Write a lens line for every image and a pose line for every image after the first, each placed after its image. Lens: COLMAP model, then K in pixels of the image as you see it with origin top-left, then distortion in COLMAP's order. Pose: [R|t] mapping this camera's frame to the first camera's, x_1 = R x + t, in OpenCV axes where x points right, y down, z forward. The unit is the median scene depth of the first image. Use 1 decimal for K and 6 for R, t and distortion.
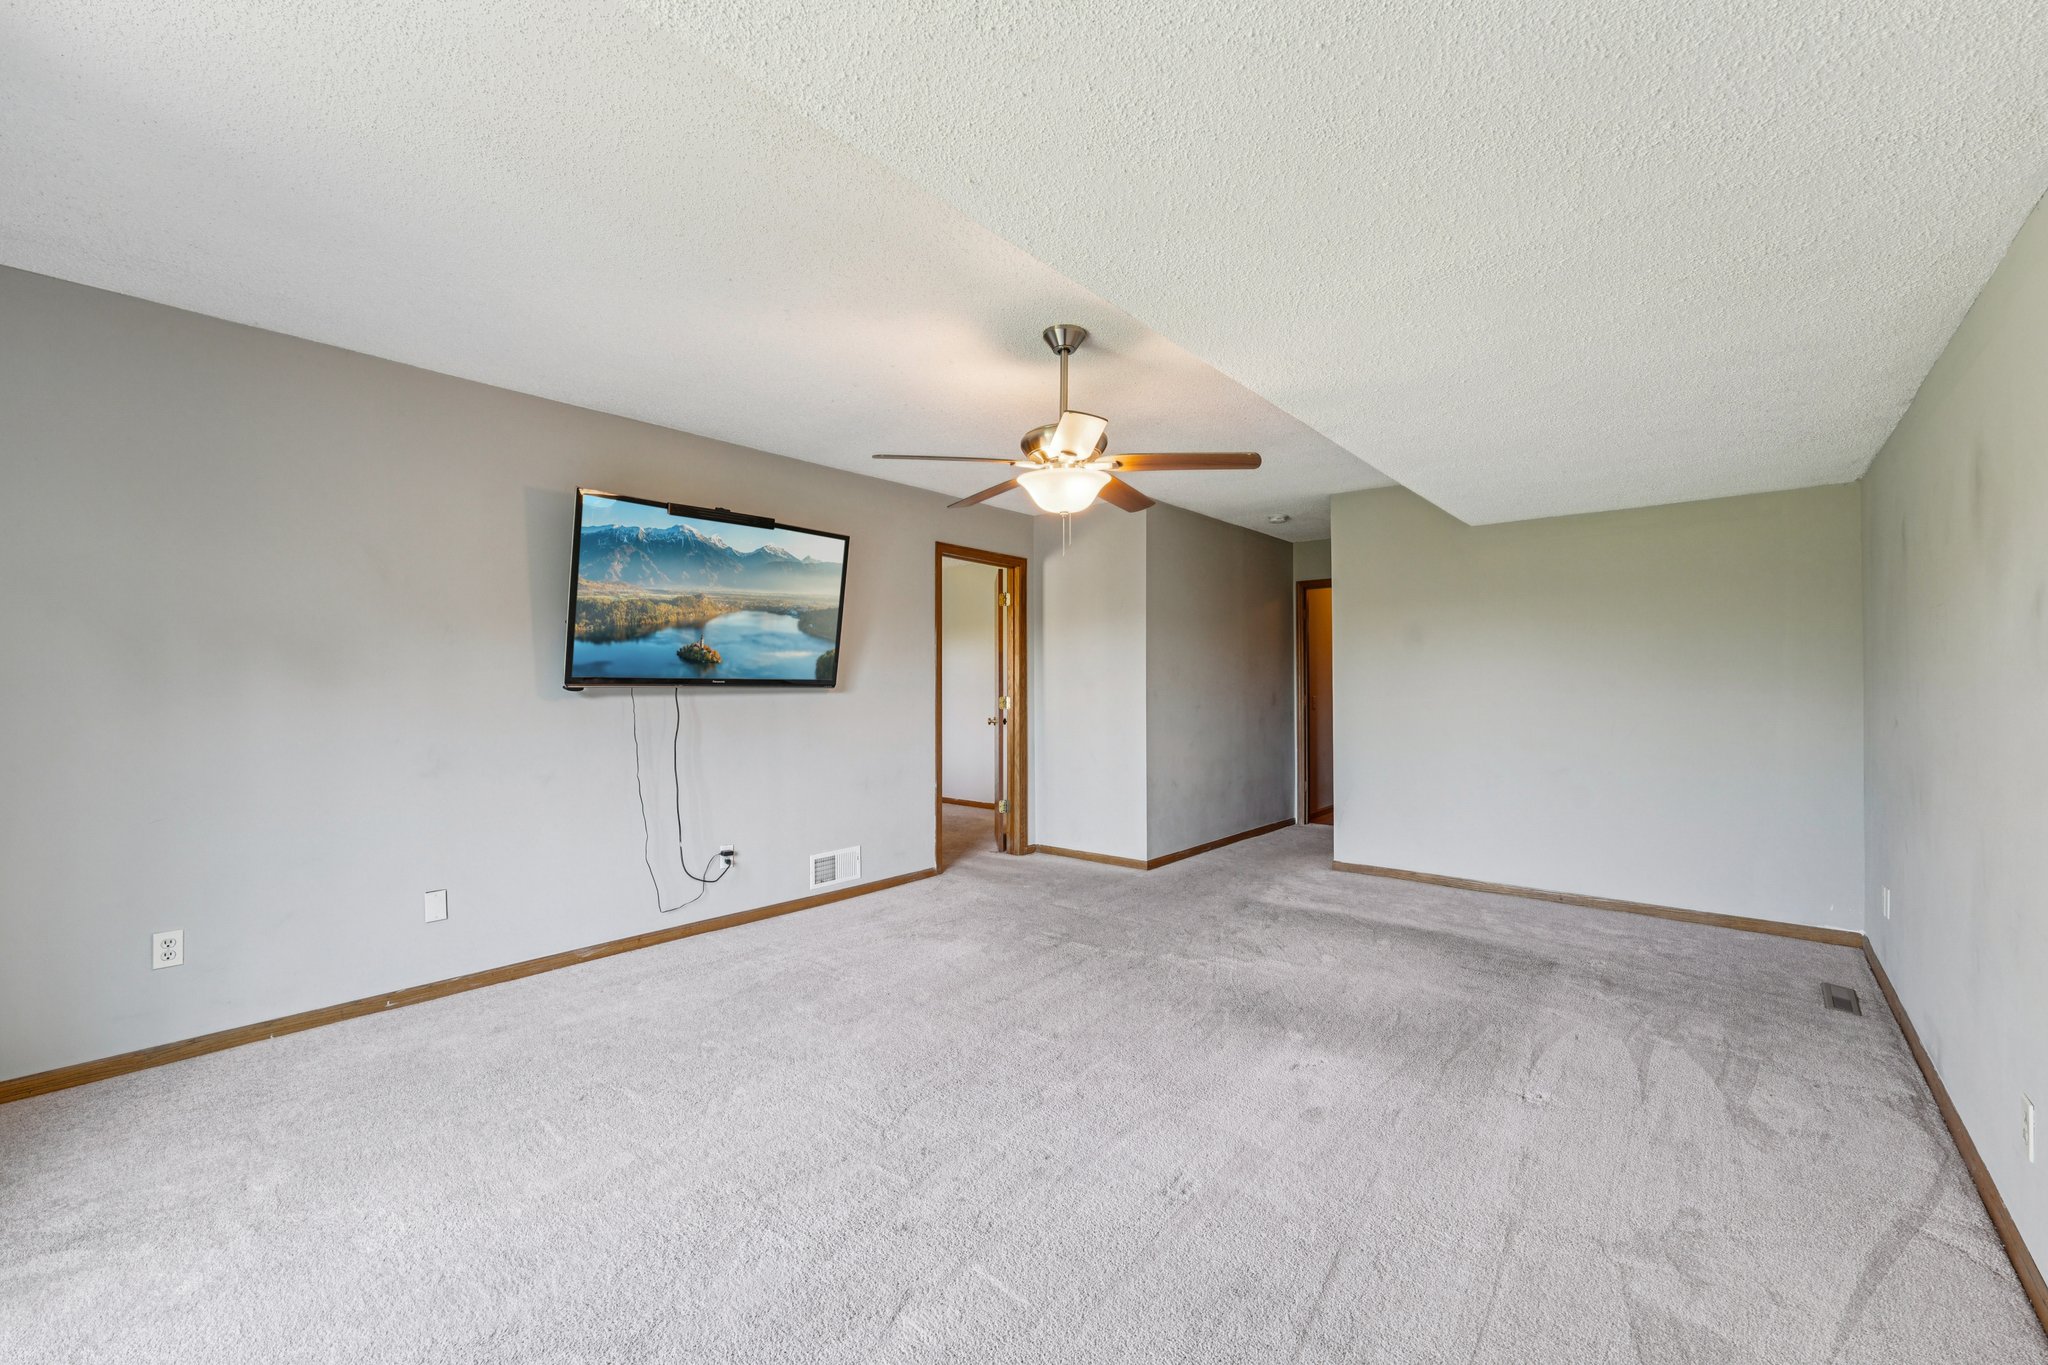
lens RADIAL K [[839.2, 0, 1031.2], [0, 839.2, 681.4], [0, 0, 1]] dist [0.001785, 0.000258]
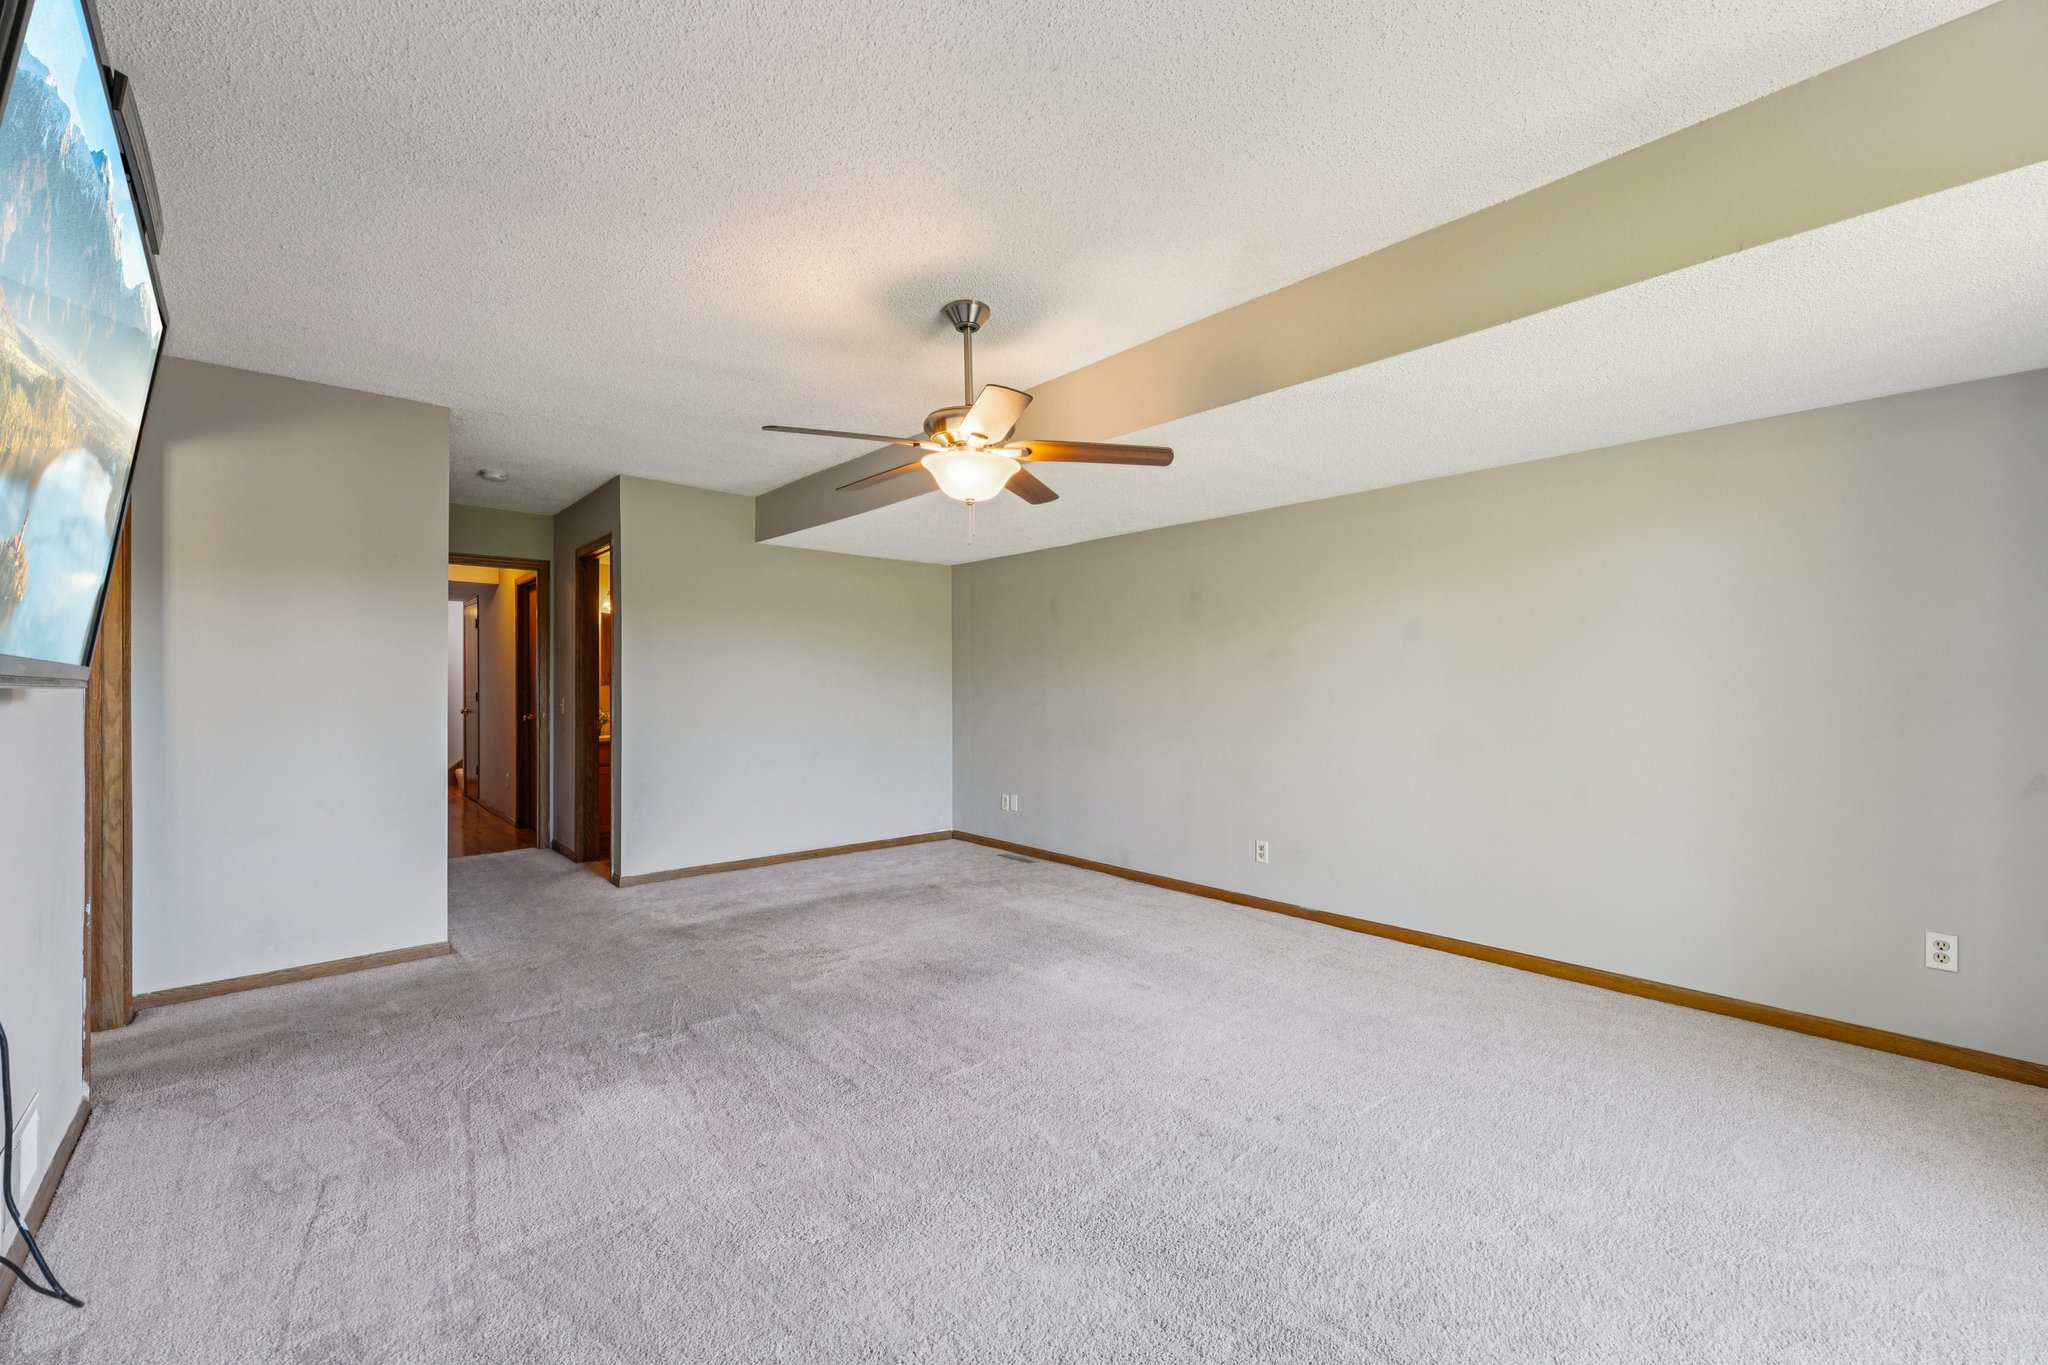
lens RADIAL K [[839.2, 0, 1032.4], [0, 839.2, 676.4], [0, 0, 1]] dist [0.001785, 0.000258]
pose [[0.158298, 0.002956, 0.987387, -0.664616], [0.007595, 0.999962, -0.004212, 0.008826], [-0.987362, 0.008165, 0.158269, 0.612687]]
